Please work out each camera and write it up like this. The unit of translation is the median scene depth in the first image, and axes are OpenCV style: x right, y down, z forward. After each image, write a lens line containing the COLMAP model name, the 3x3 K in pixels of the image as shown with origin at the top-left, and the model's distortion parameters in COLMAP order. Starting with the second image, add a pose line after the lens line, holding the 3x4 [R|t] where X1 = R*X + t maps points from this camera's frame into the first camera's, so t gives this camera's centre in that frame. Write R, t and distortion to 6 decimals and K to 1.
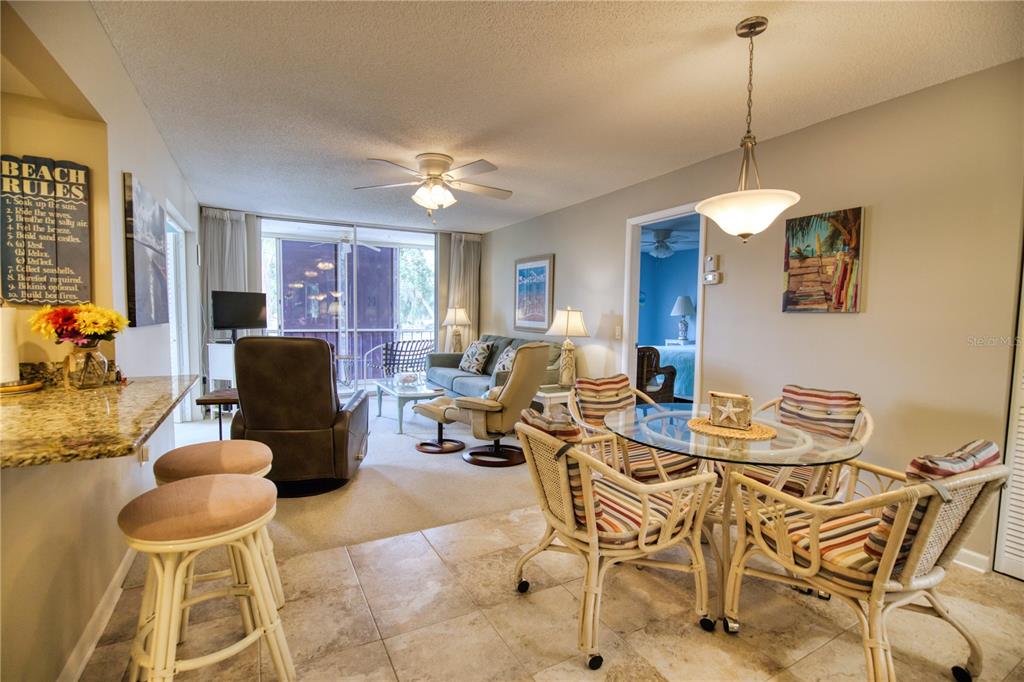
lens RADIAL K [[468.9, 0, 514.3], [0, 468.9, 345.5], [0, 0, 1]] dist [-0.034684, 0.006995]
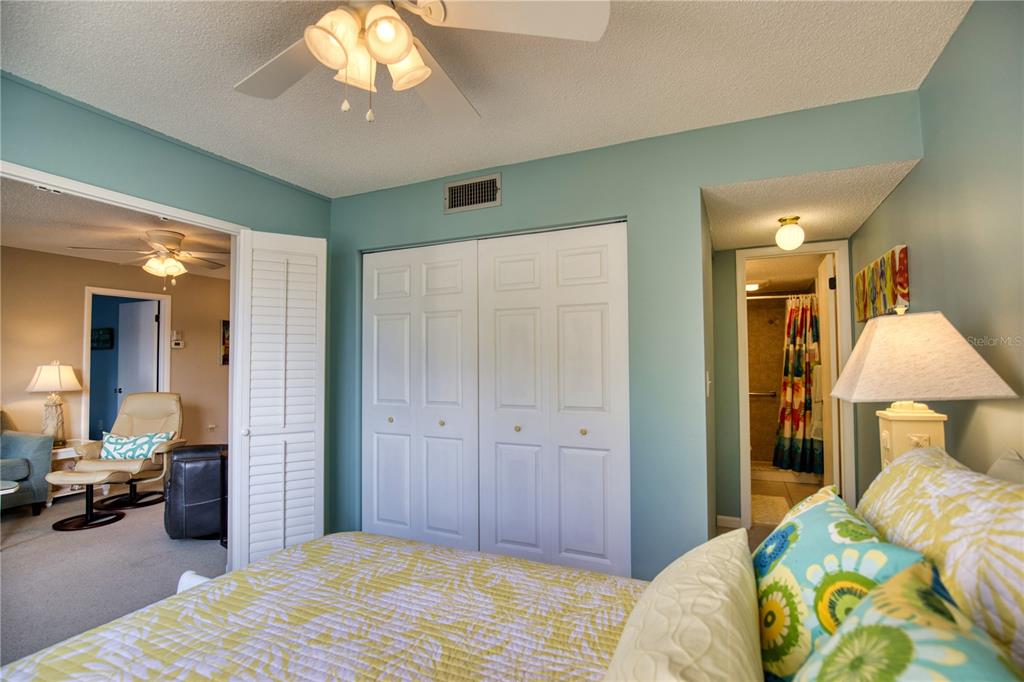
lens RADIAL K [[488.6, 0, 513.0], [0, 488.6, 346.7], [0, 0, 1]] dist [-0.033896, 0.007402]
pose [[-0.592819, 0.014879, 0.805198, -2.477854], [0.050922, 0.998521, 0.019040, -0.164527], [-0.803724, 0.052289, -0.592700, 1.588032]]
